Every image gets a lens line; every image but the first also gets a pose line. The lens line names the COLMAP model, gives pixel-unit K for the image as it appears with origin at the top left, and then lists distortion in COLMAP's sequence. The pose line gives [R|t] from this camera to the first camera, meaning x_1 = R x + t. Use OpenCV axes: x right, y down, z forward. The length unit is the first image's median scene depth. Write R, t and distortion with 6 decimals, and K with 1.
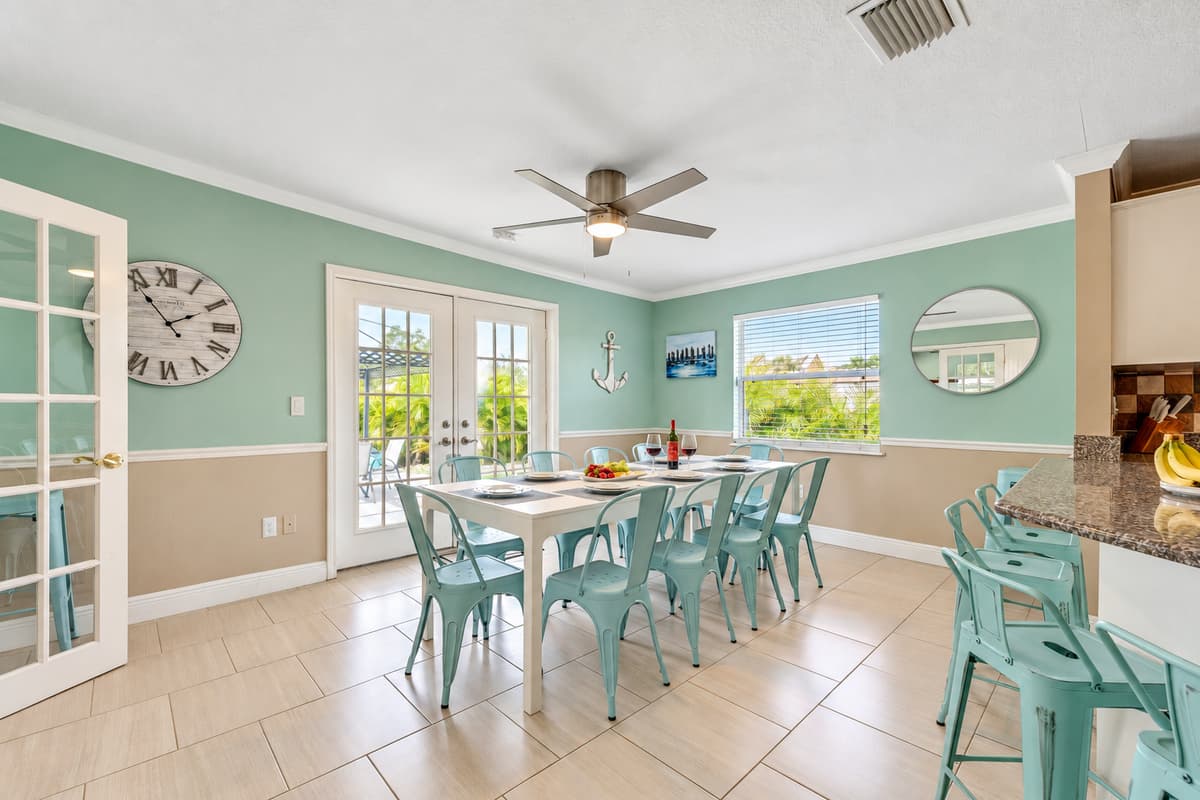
lens RADIAL K [[507.6, 0, 599.9], [0, 507.6, 403.4], [0, 0, 1]] dist [0.000447, 0.000078]
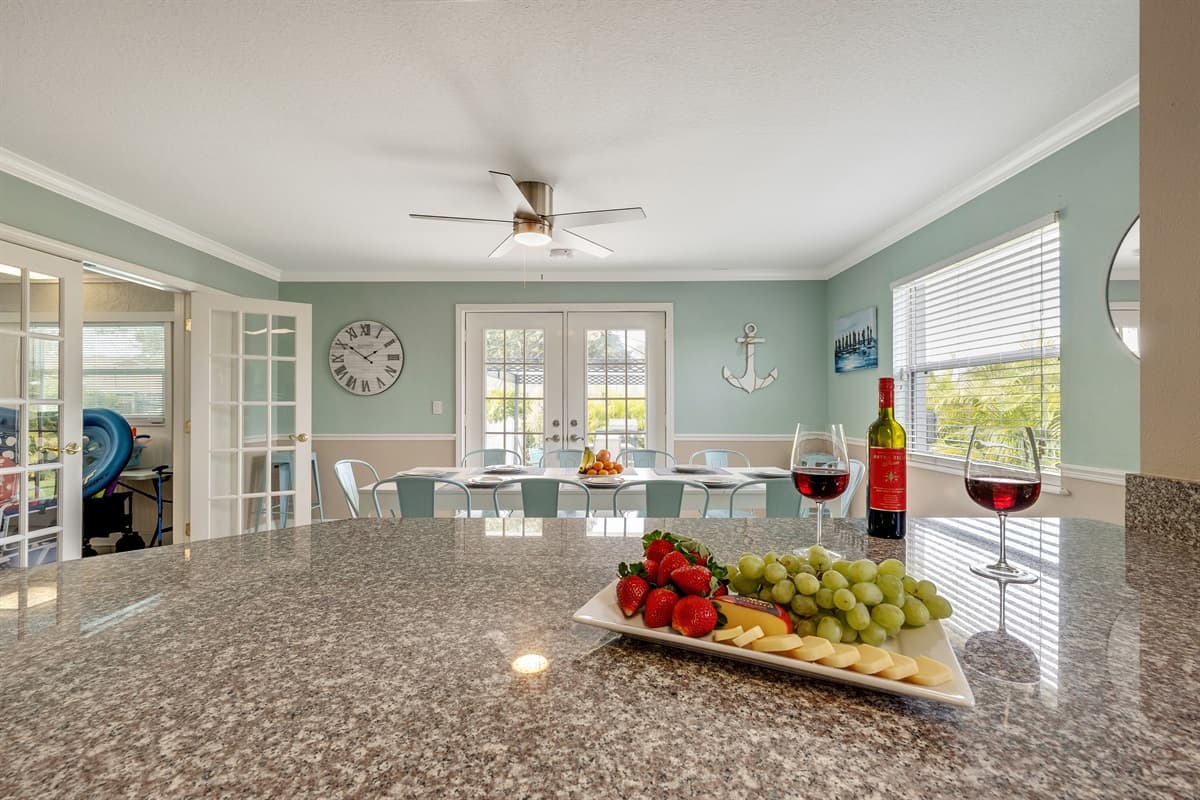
lens RADIAL K [[507.6, 0, 599.9], [0, 507.6, 403.4], [0, 0, 1]] dist [0.000447, 0.000078]
pose [[0.720084, -0.005304, -0.693866, 0.789051], [0.003759, 0.999986, -0.003743, 0.000865], [0.693876, 0.000087, 0.720094, 0.315371]]
